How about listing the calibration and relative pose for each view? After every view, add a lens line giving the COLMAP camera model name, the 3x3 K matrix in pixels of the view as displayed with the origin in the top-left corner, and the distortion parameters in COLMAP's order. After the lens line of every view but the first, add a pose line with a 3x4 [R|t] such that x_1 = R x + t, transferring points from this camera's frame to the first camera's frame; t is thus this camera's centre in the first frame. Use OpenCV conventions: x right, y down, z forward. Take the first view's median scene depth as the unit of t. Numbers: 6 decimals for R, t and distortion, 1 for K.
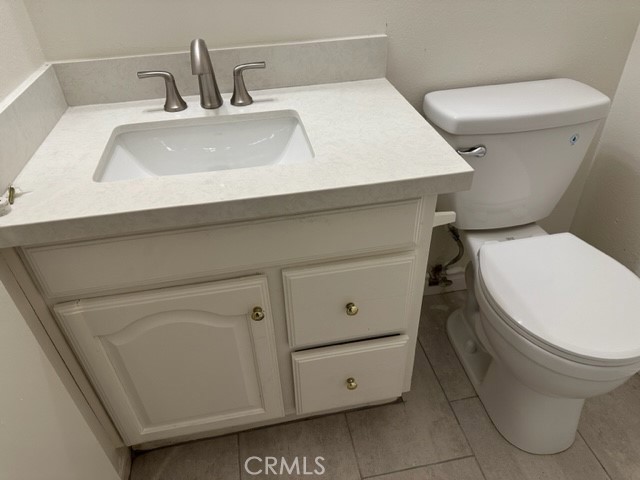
lens RADIAL K [[453.1, 0, 320.0], [0, 453.1, 240.0], [0, 0, 1]] dist [0.041797, -0.004549]
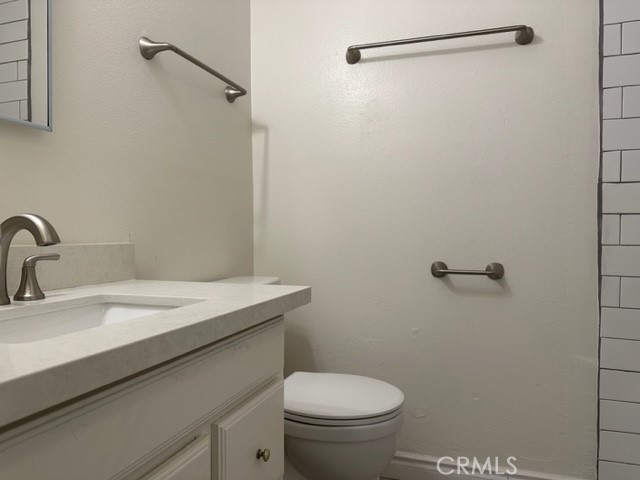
lens RADIAL K [[453.1, 0, 320.0], [0, 453.1, 240.0], [0, 0, 1]] dist [0.041797, -0.004549]
pose [[0.493819, 0.016050, 0.869416, -0.759285], [0.508660, 0.805592, -0.303786, 0.152965], [-0.705271, 0.592253, 0.389653, 0.296585]]
